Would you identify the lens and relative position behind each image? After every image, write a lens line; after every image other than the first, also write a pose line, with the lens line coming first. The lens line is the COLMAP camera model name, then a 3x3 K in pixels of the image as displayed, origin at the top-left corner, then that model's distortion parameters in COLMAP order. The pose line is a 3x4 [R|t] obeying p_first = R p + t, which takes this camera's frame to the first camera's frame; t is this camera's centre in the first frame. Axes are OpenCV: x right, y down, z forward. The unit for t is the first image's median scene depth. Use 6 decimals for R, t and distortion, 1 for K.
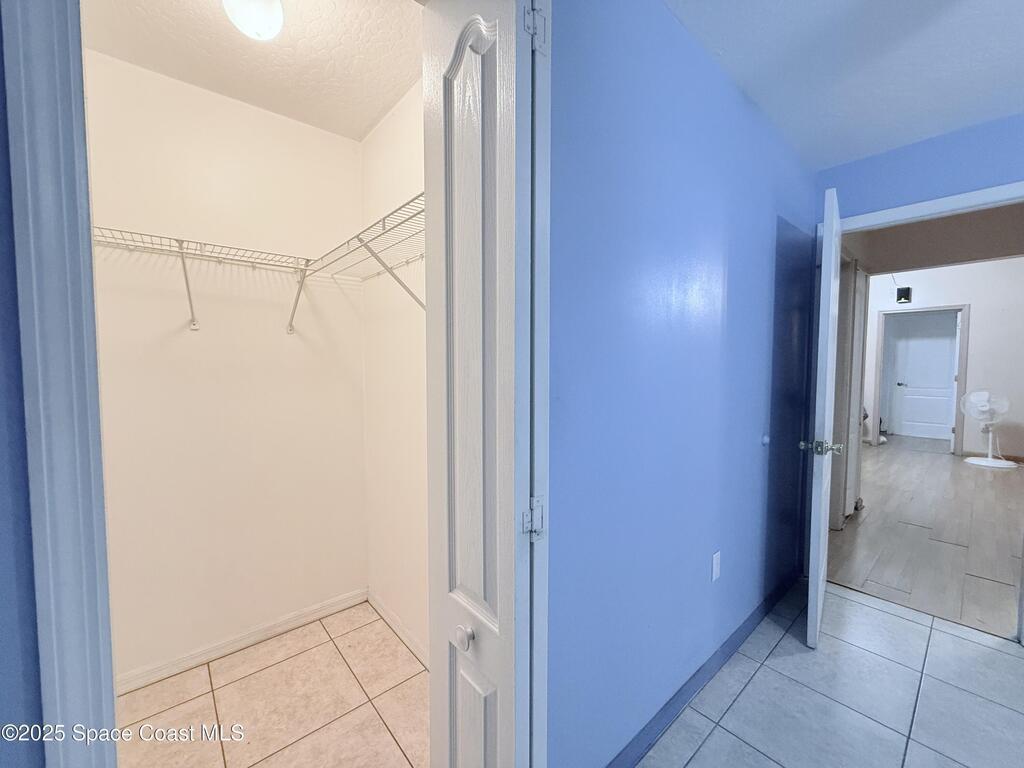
lens RADIAL K [[405.5, 0, 515.8], [0, 405.5, 382.9], [0, 0, 1]] dist [-0.002137, -0.000261]
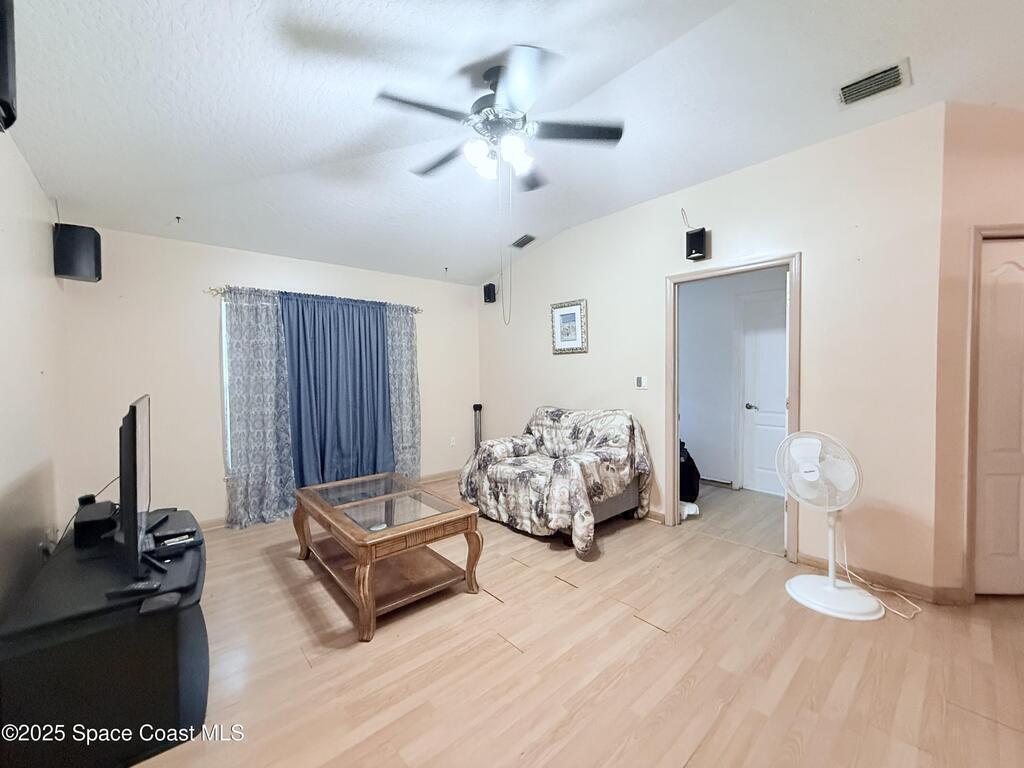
lens RADIAL K [[405.5, 0, 506.8], [0, 405.5, 382.7], [0, 0, 1]] dist [-0.002137, -0.000261]
pose [[0.999896, -0.013572, -0.004882, 0.710518], [0.013507, 0.999823, -0.013094, -0.034388], [0.005059, 0.013027, 0.999902, 0.473374]]
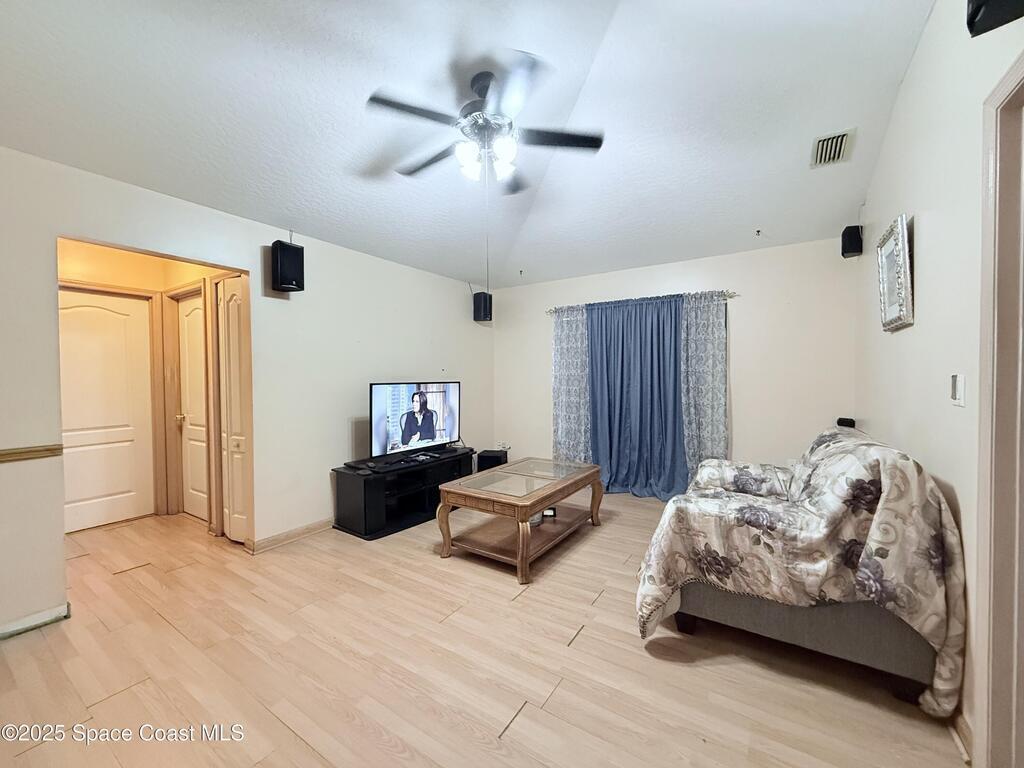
lens RADIAL K [[405.5, 0, 510.5], [0, 405.5, 383.6], [0, 0, 1]] dist [-0.002137, -0.000261]
pose [[0.268575, 0.013052, -0.963170, 1.154296], [-0.035323, 0.999369, 0.003693, -0.034690], [0.962611, 0.033030, 0.268867, 0.821615]]
